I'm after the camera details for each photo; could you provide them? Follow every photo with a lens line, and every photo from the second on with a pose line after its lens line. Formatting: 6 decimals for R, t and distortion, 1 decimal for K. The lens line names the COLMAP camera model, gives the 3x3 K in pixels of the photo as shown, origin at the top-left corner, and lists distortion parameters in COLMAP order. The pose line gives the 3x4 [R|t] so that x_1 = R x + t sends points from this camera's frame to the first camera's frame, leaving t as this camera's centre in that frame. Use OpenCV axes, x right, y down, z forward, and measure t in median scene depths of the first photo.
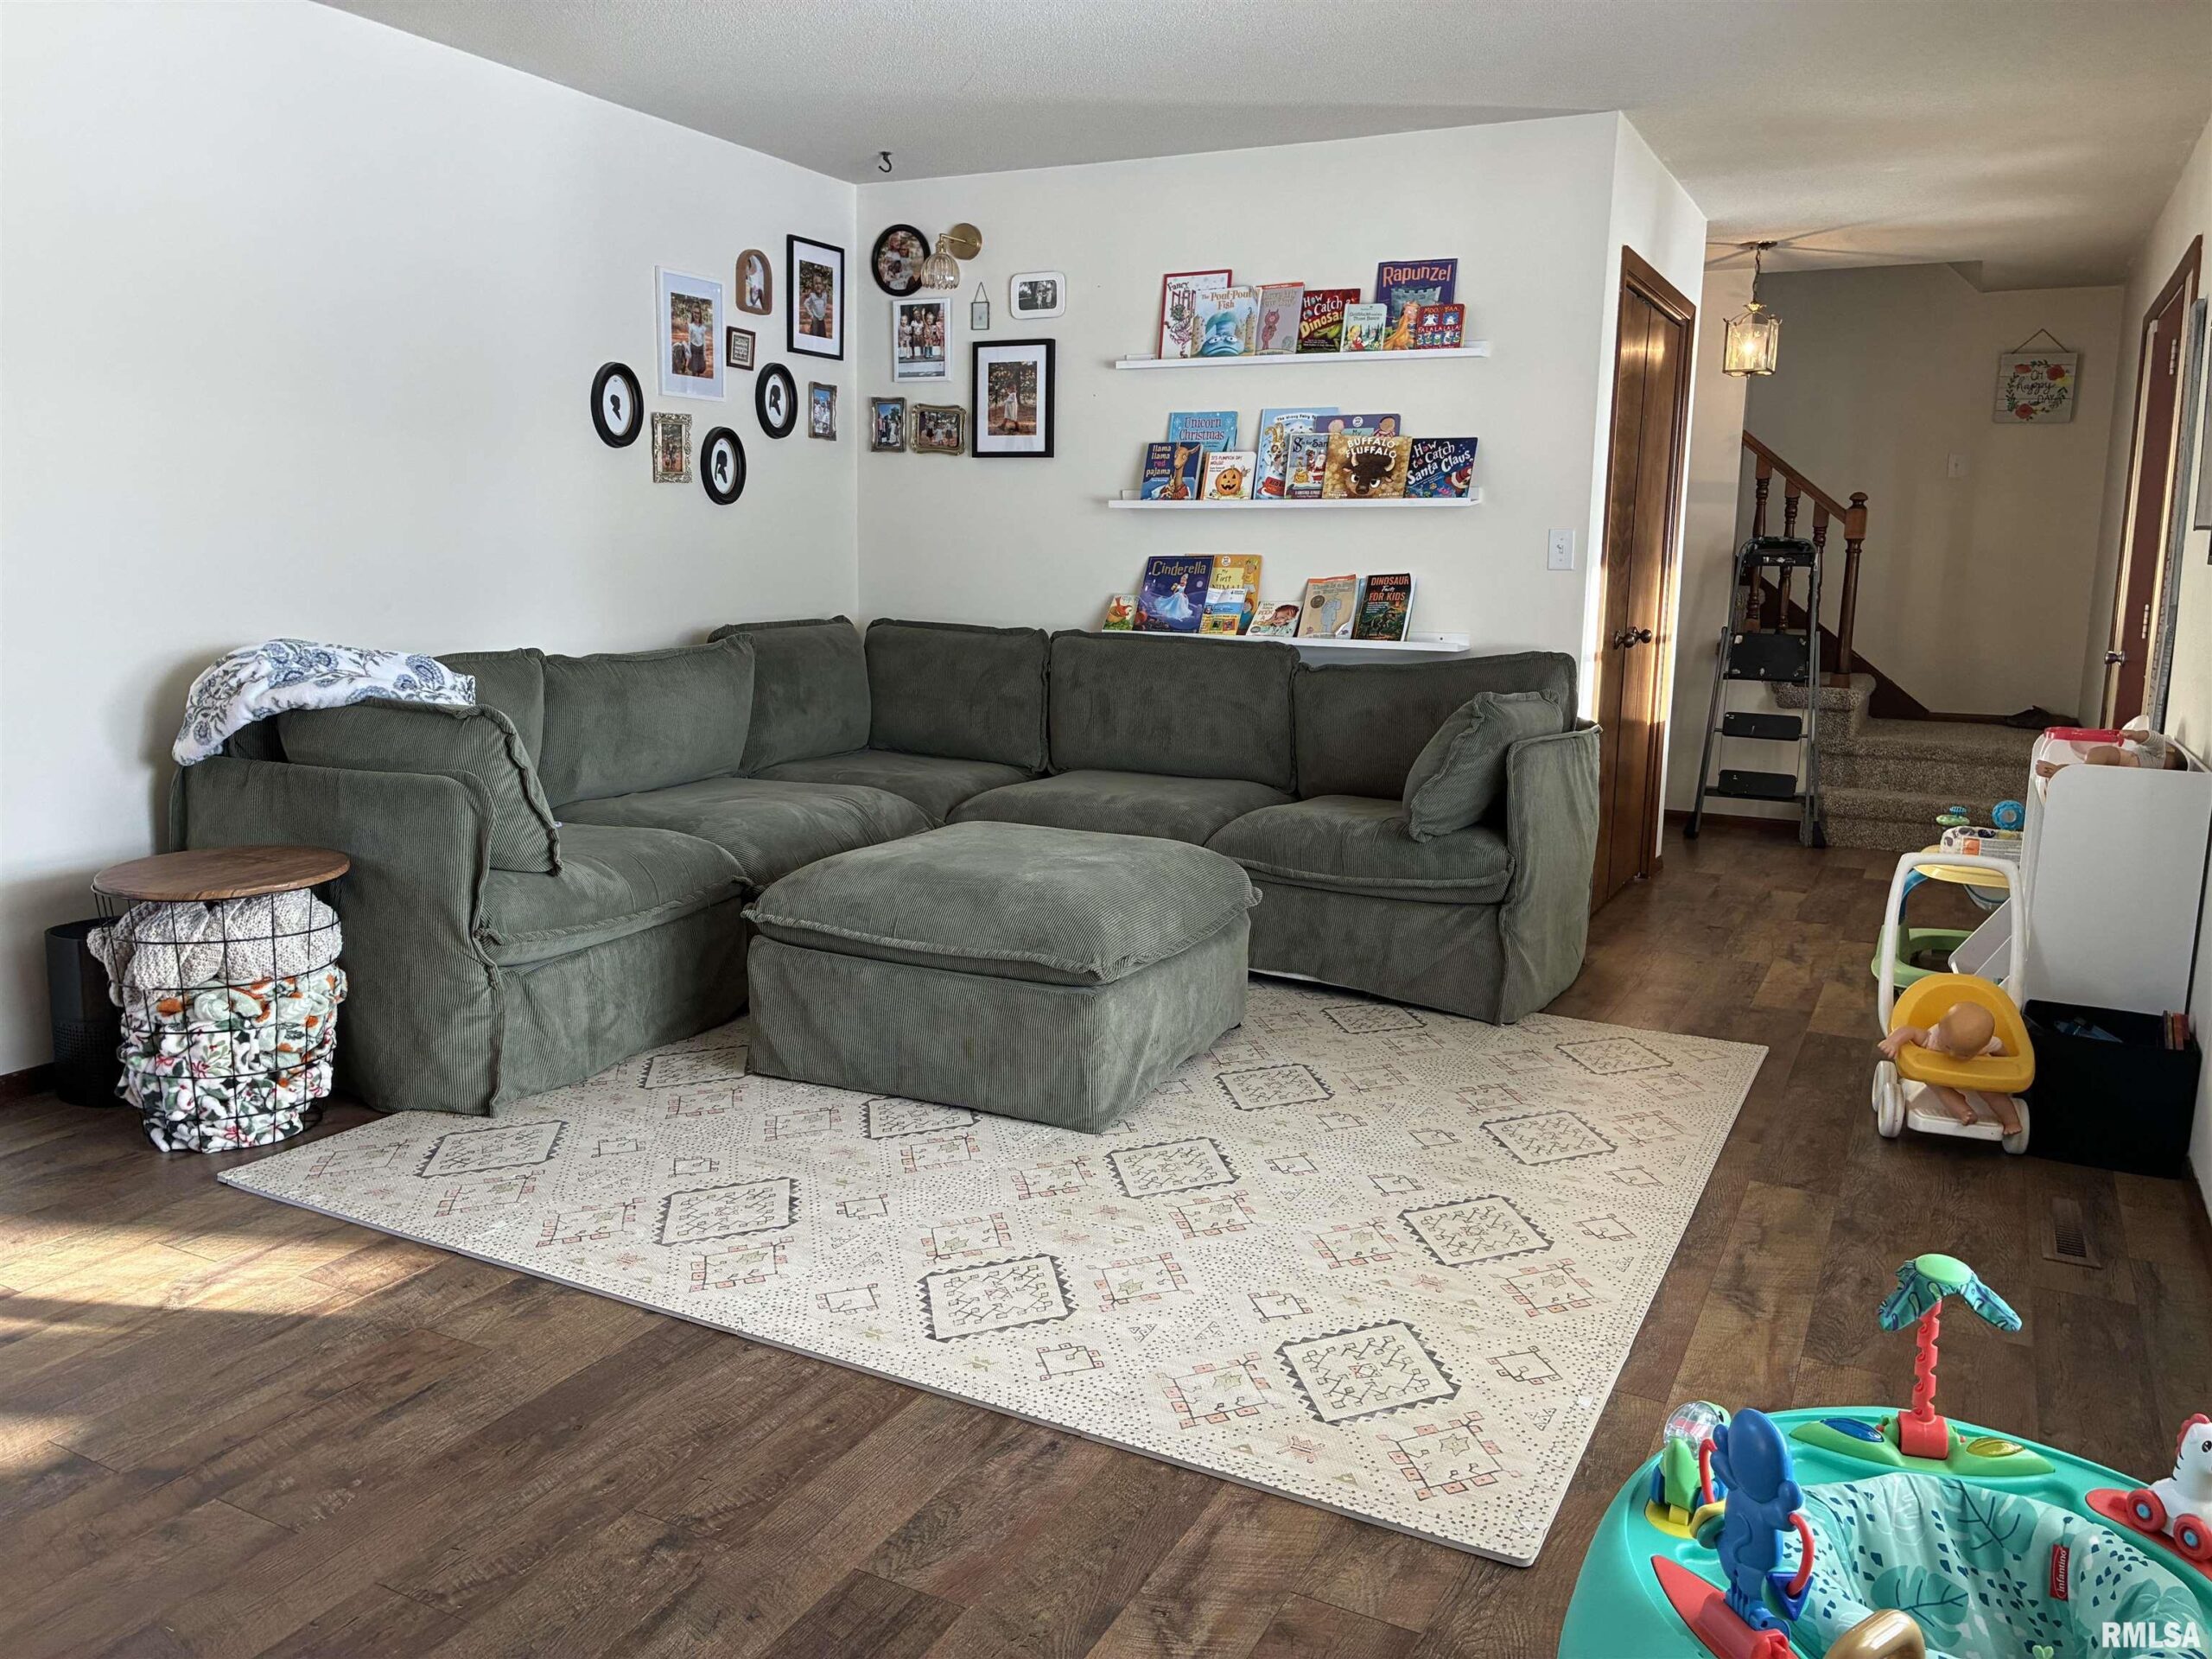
lens RADIAL K [[1695.0, 0, 1119.0], [0, 1695.0, 822.4], [0, 0, 1]] dist [0.029938, -0.007361]
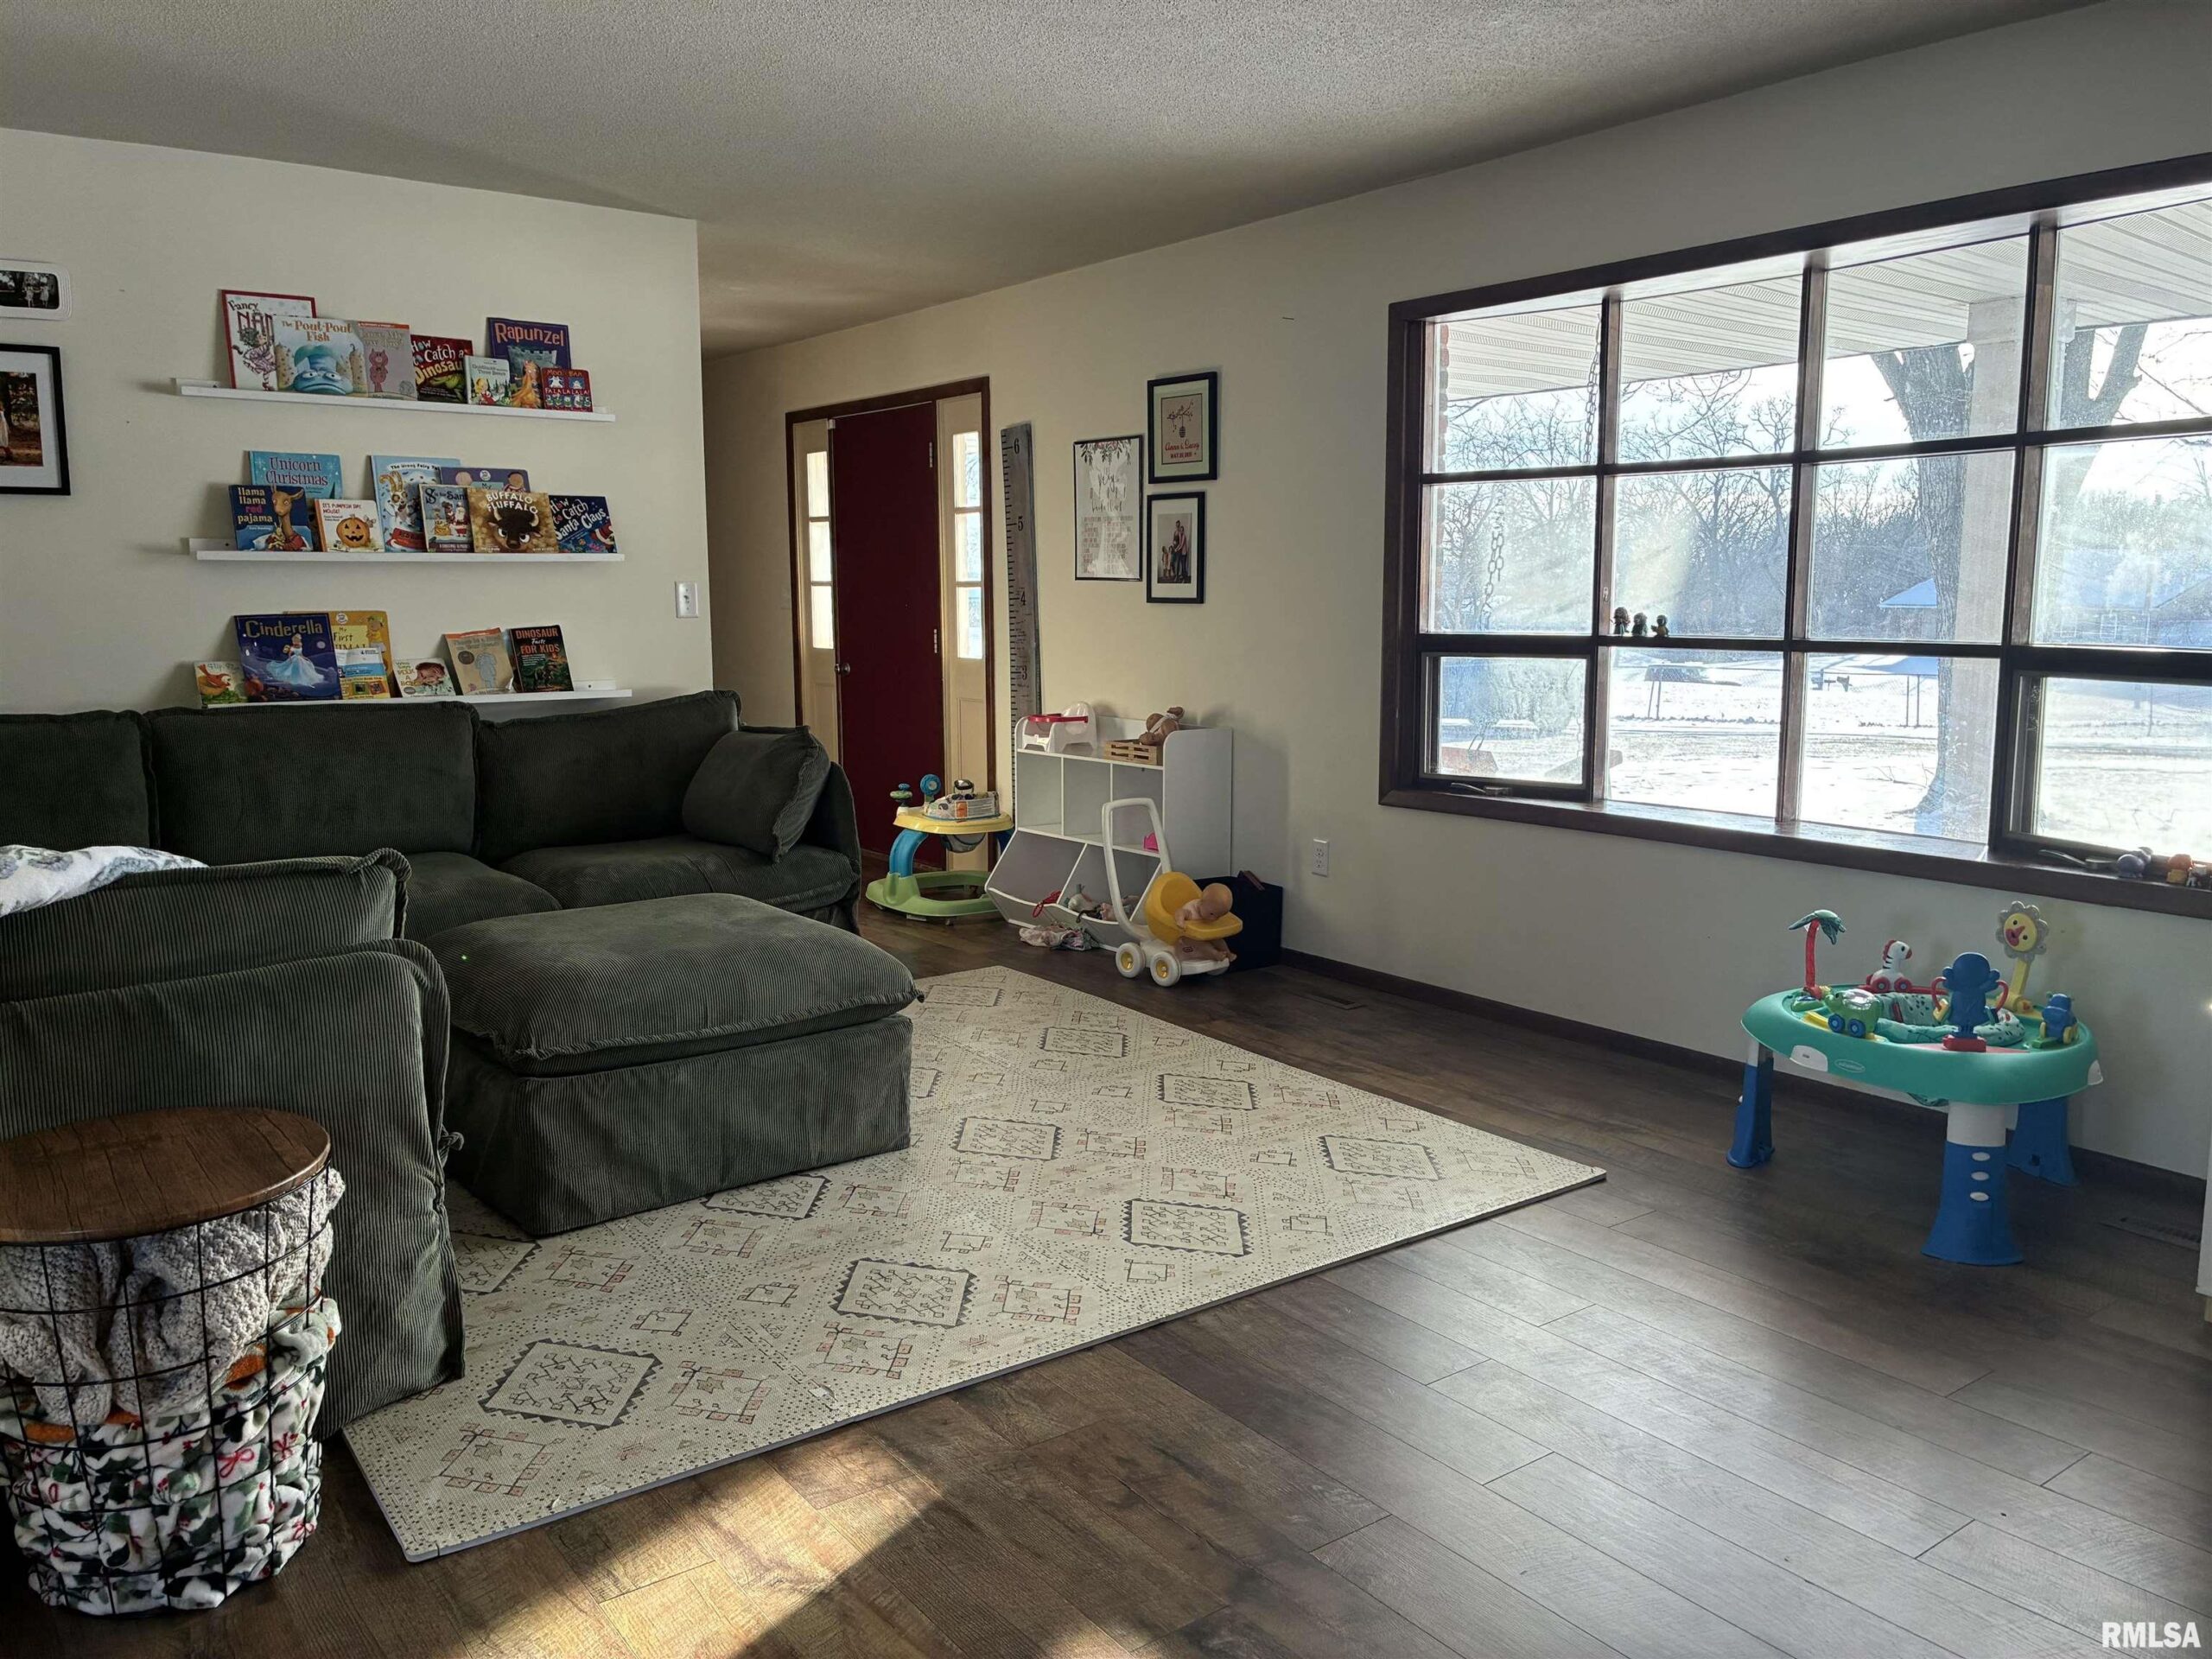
lens RADIAL K [[1670.9, 0, 1110.9], [0, 1670.9, 838.4], [0, 0, 1]] dist [0.066894, -0.094366]
pose [[0.434028, -0.154544, 0.887545, -0.610741], [0.148022, 0.984021, 0.098957, -0.070406], [-0.888656, 0.088426, 0.449969, 0.250747]]
